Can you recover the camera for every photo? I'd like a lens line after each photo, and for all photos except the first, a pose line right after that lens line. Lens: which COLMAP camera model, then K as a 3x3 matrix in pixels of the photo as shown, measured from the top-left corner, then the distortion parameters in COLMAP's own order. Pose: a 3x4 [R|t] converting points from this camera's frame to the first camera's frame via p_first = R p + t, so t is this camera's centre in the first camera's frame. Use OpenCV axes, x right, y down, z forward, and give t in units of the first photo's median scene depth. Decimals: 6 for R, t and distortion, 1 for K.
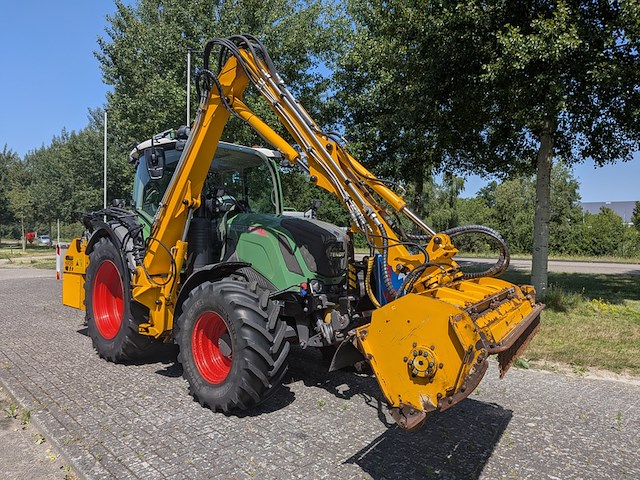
lens RADIAL K [[461.8, 0, 326.7], [0, 461.8, 238.9], [0, 0, 1]] dist [0.026154, -0.001950]
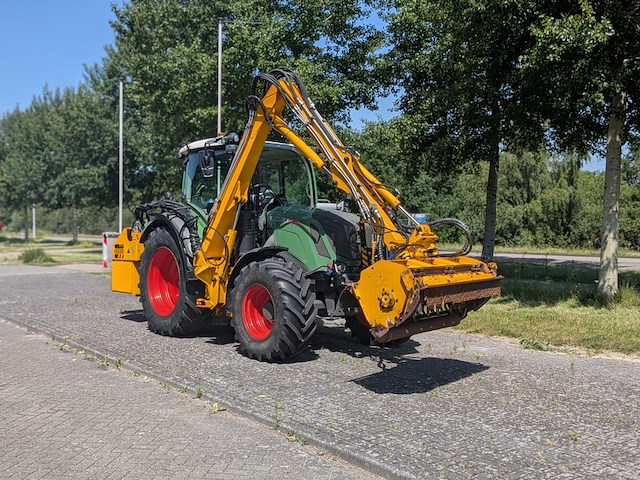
lens RADIAL K [[693.8, 0, 320.0], [0, 693.8, 240.0], [0, 0, 1]] dist [0.042494, -0.020903]
pose [[0.993519, 0.003490, -0.113616, 0.131058], [-0.001944, 0.999904, 0.013707, 0.005942], [0.113653, -0.013397, 0.993430, -0.828845]]
